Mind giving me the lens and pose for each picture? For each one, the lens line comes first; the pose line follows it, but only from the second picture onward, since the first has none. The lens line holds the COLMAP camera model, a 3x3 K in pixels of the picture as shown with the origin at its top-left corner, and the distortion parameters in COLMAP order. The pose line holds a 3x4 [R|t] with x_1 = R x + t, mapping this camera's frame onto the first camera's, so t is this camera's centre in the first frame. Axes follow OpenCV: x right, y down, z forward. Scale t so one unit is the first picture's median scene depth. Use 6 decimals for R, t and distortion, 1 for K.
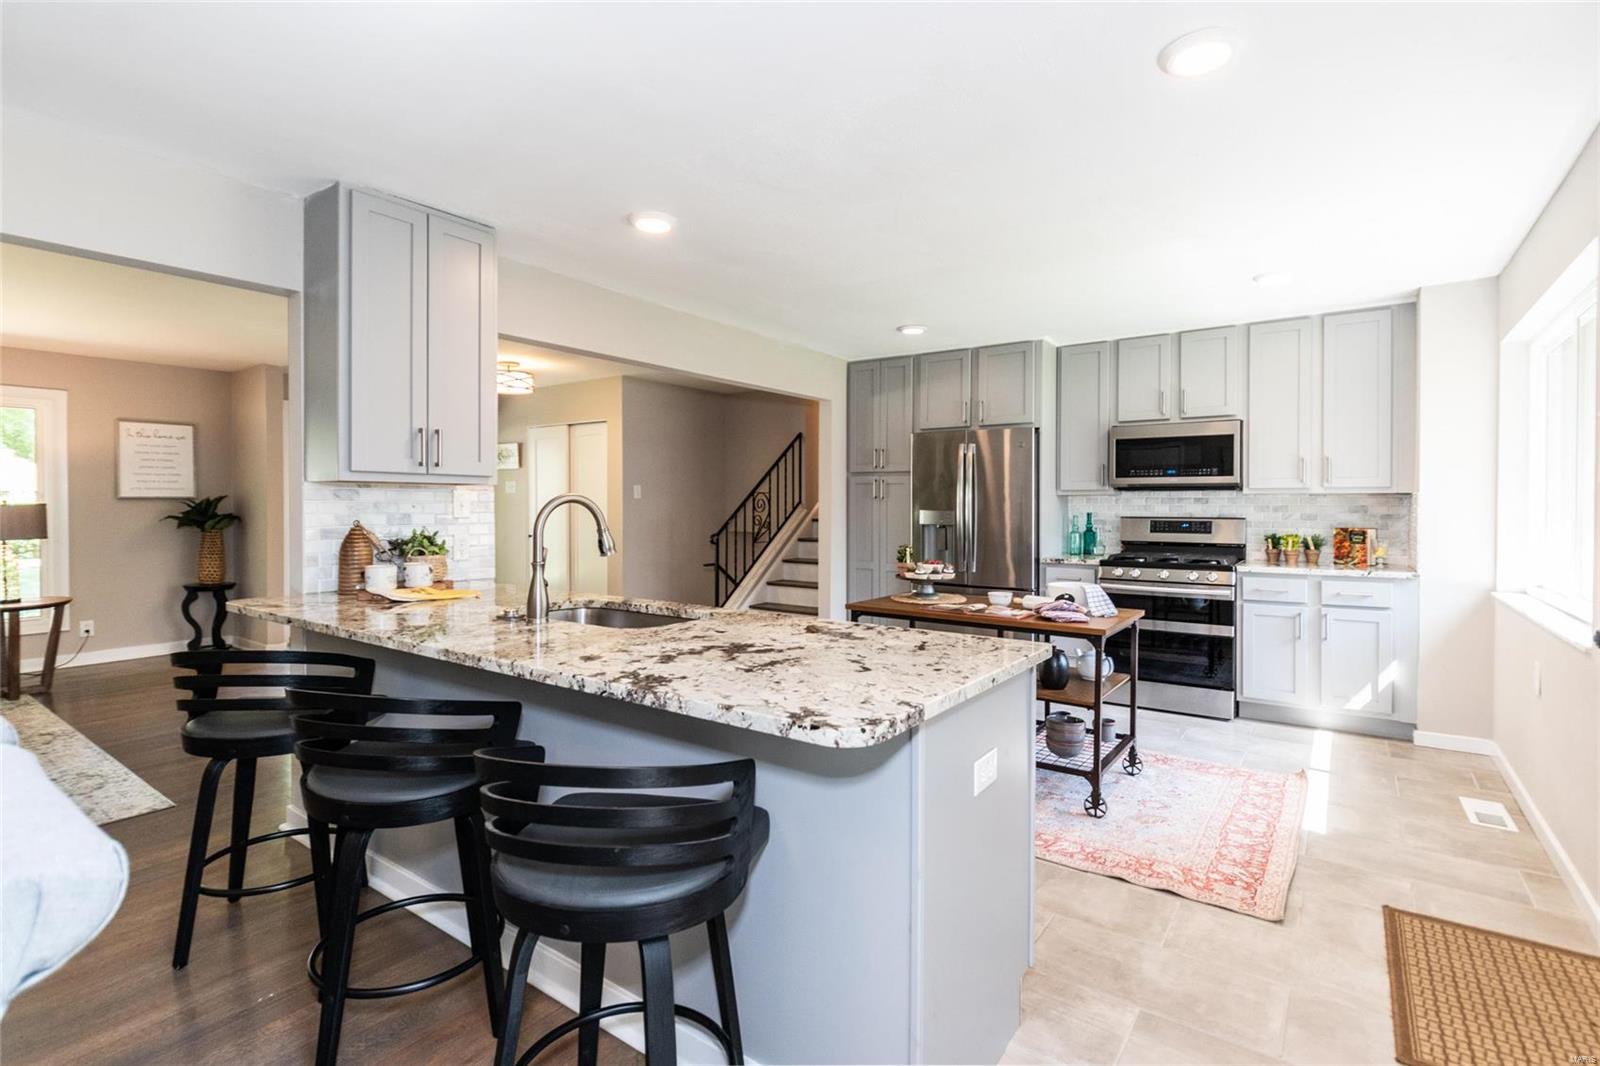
lens RADIAL K [[752.2, 0, 797.8], [0, 752.2, 516.9], [0, 0, 1]] dist [-0.003208, -0.000223]
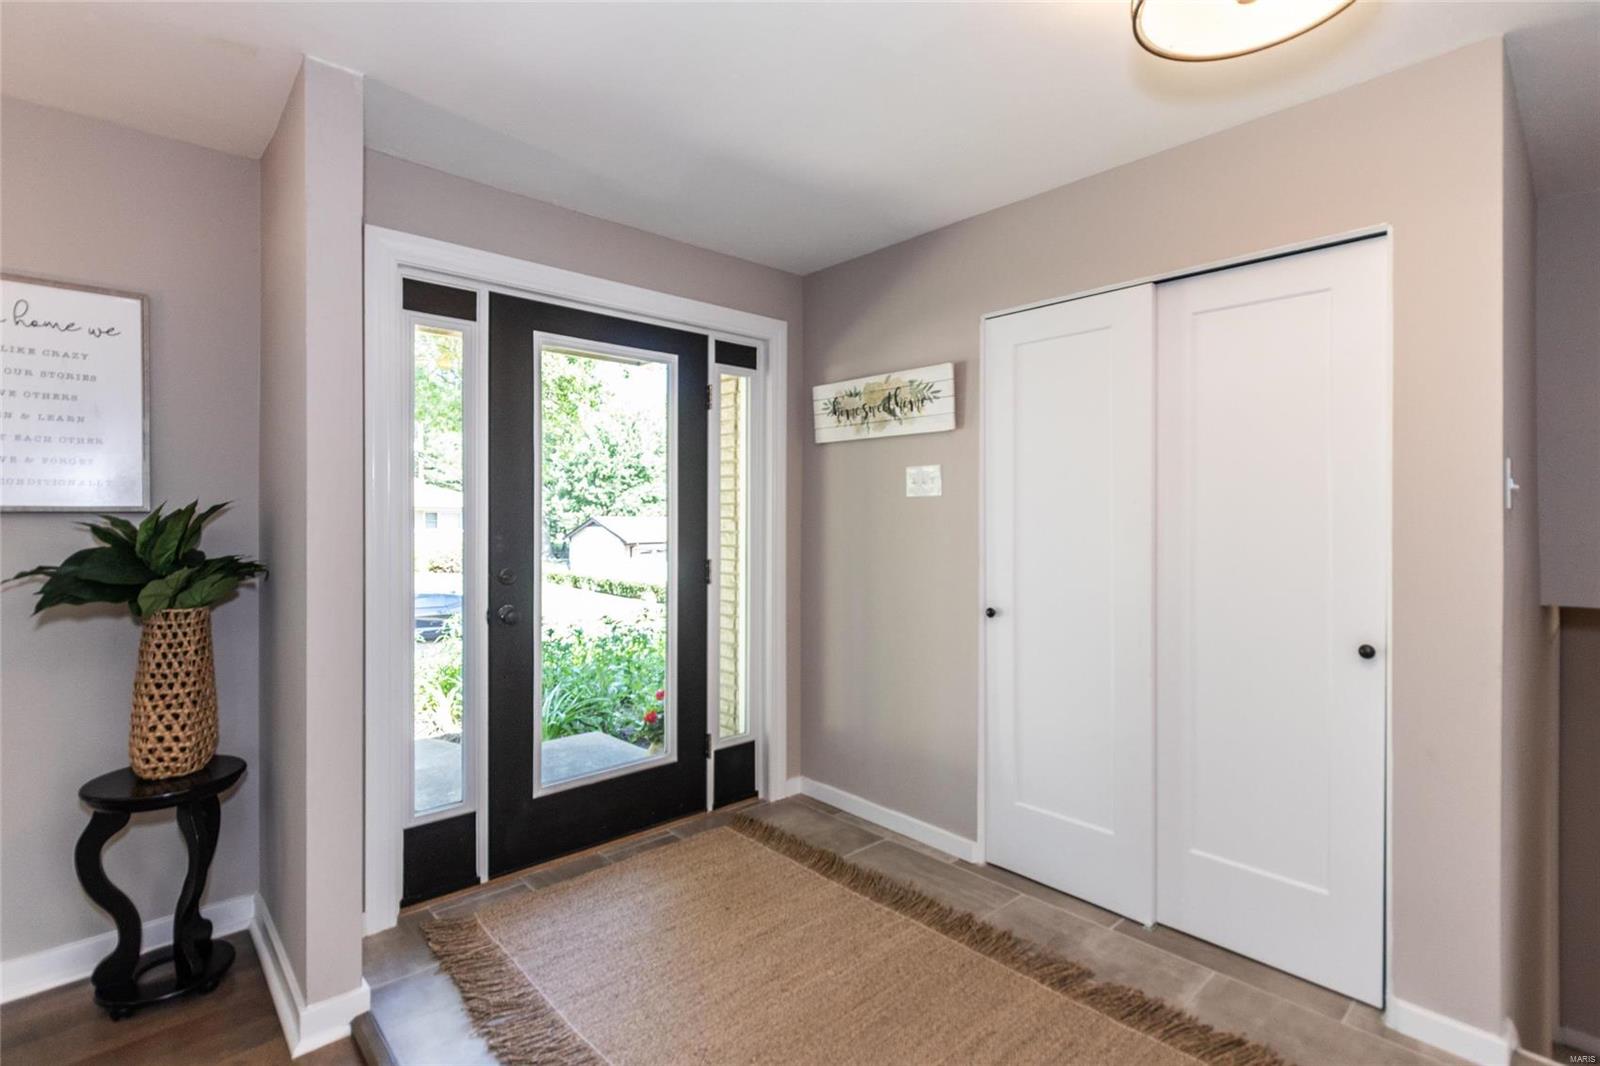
lens RADIAL K [[752.2, 0, 802.1], [0, 752.2, 531.3], [0, 0, 1]] dist [-0.003208, -0.000223]
pose [[0.980537, -0.002629, -0.196315, -0.447165], [0.002944, 0.999995, 0.001312, -0.015288], [0.196311, -0.001864, 0.980540, 0.727946]]
